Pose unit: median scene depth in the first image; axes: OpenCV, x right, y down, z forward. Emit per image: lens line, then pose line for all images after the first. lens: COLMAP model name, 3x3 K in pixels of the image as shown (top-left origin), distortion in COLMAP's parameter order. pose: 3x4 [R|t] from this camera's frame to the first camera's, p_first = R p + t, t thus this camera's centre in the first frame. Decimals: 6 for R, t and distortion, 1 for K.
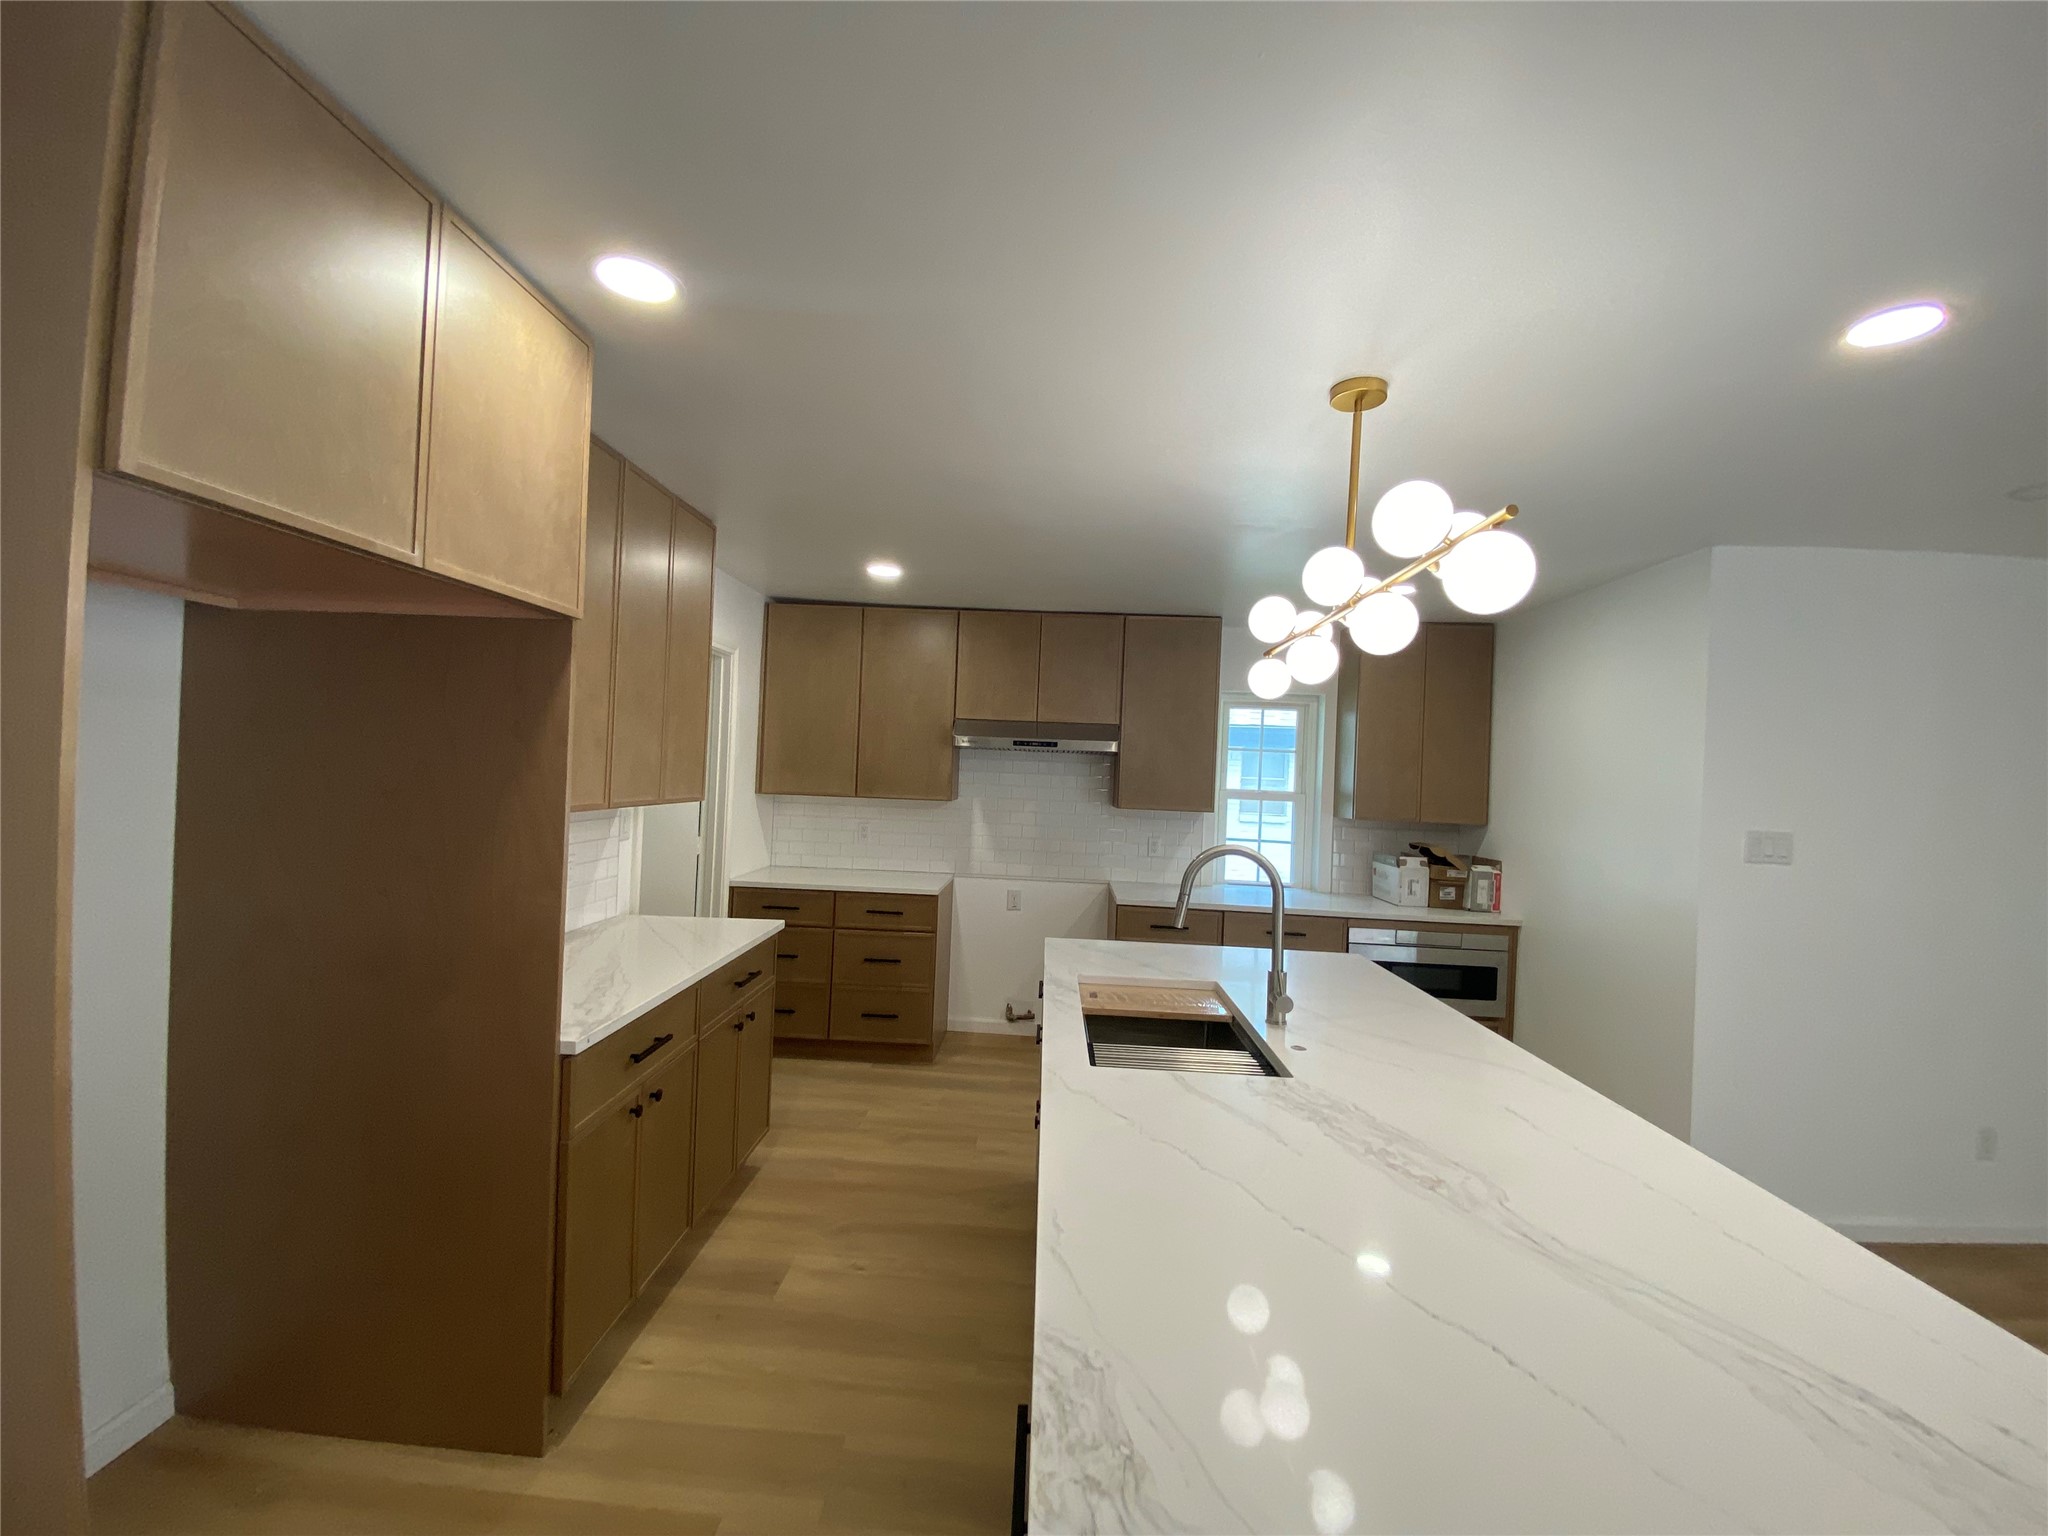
lens RADIAL K [[831.4, 0, 1019.3], [0, 831.4, 764.7], [0, 0, 1]] dist [0.001525, -0.000420]
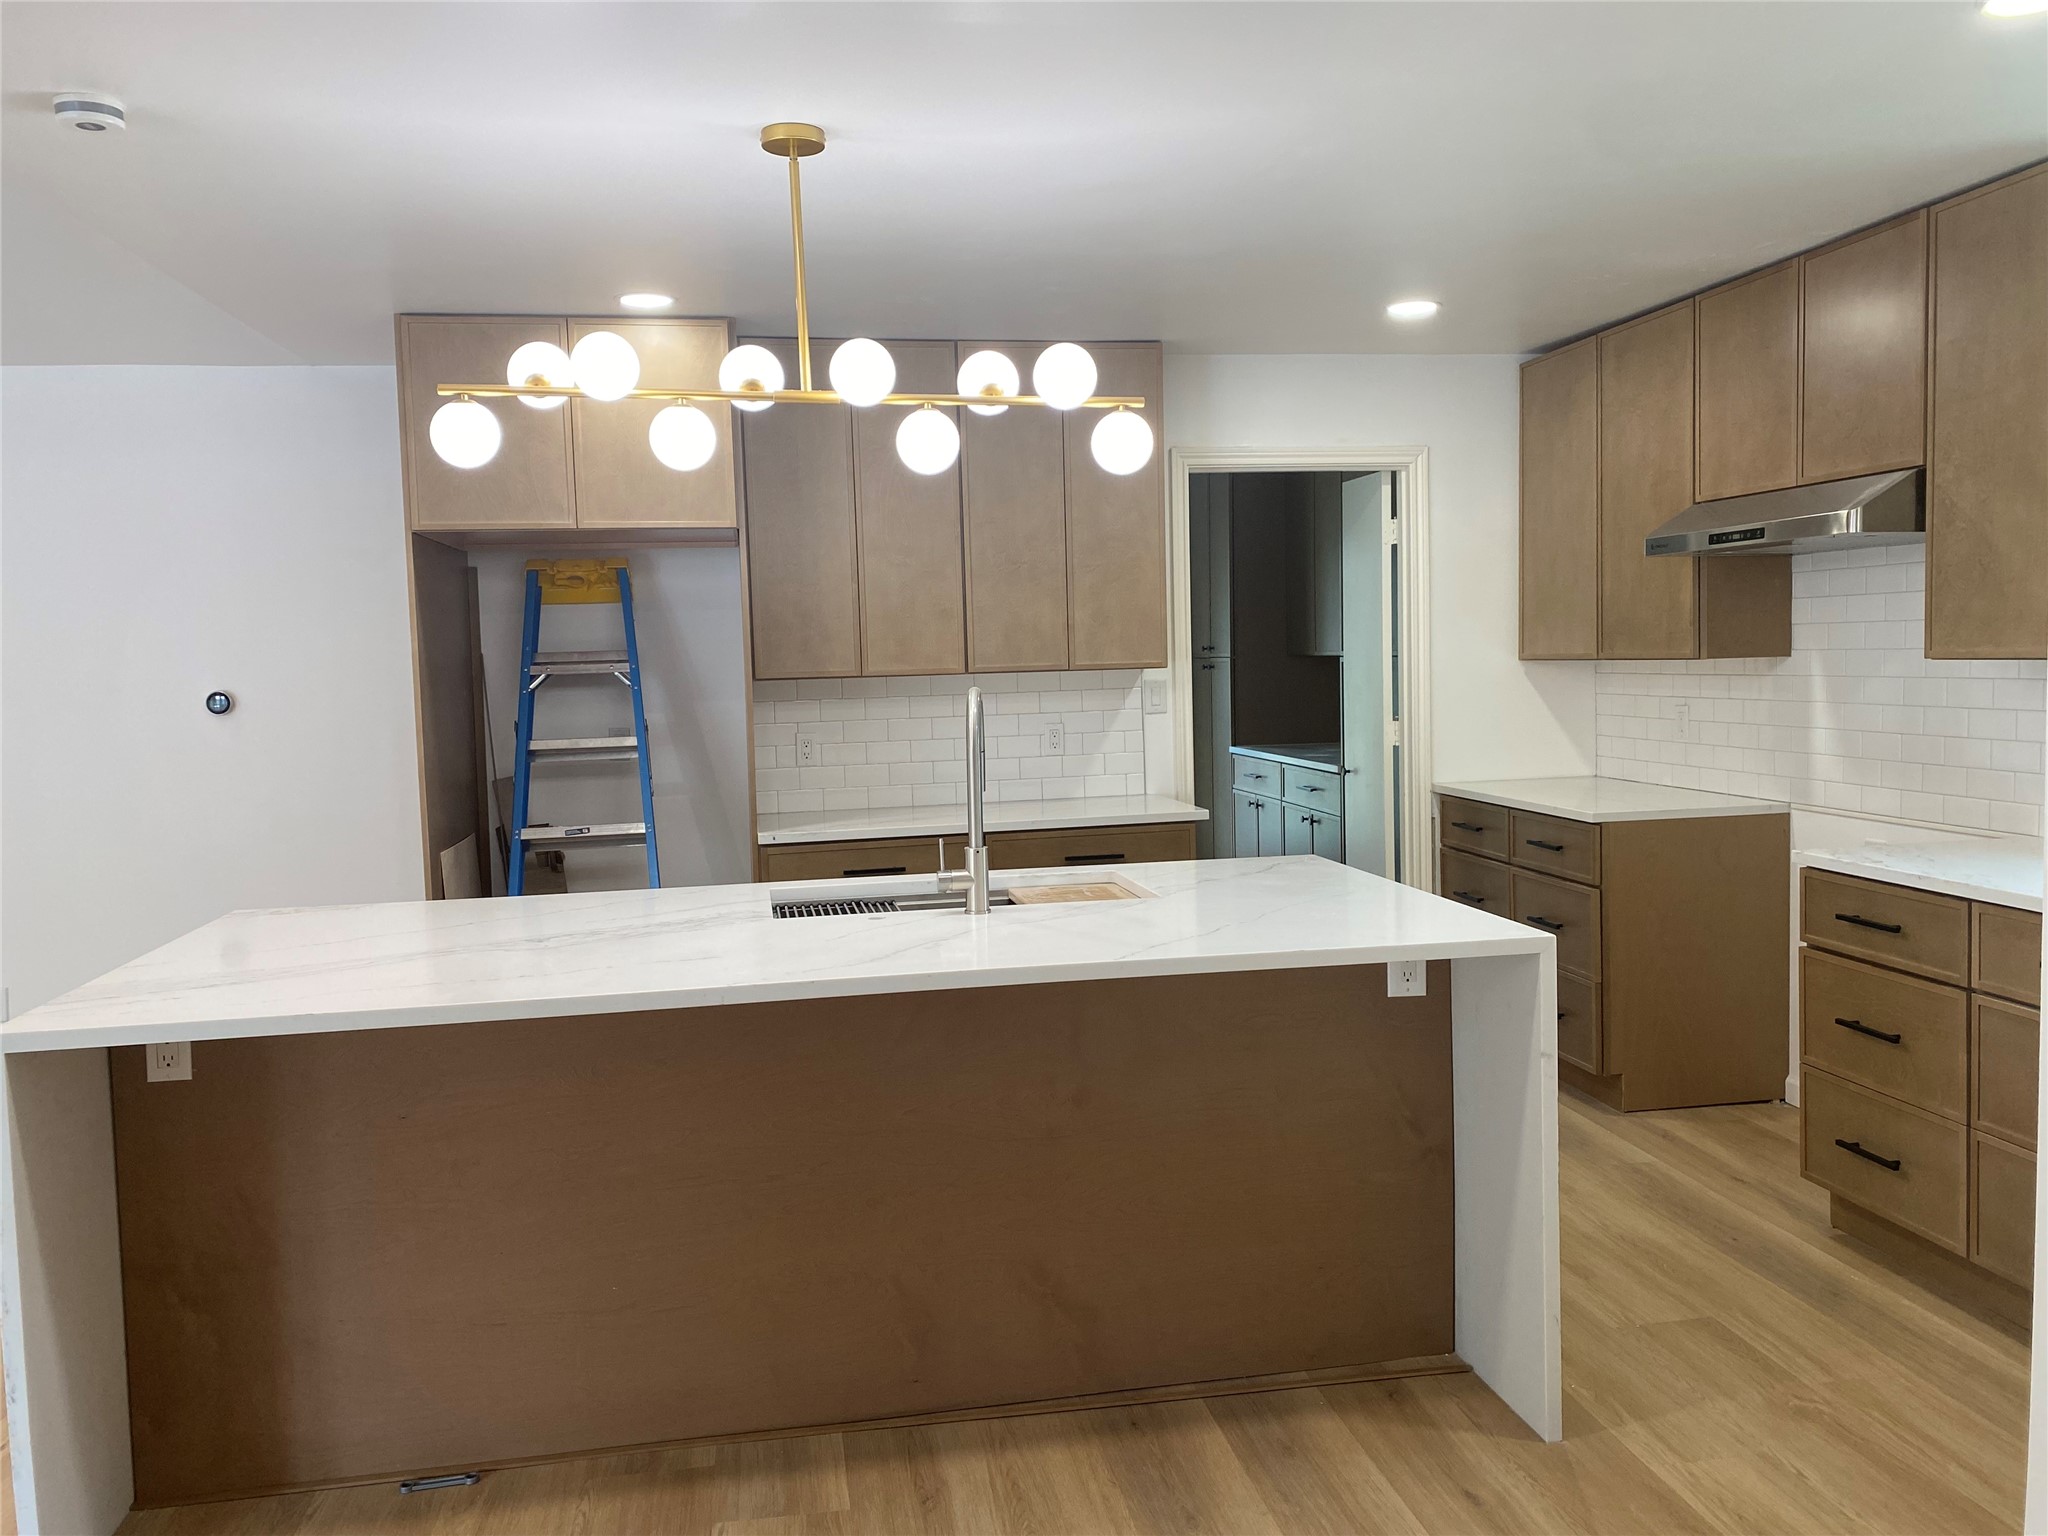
lens RADIAL K [[1568.7, 0, 1021.0], [0, 1568.7, 765.8], [0, 0, 1]] dist [0.001448, -0.001294]
pose [[0.198639, 0.028556, -0.979657, 0.798258], [0.042392, 0.998390, 0.037698, 0.053265], [0.979155, -0.049018, 0.197109, 0.353842]]
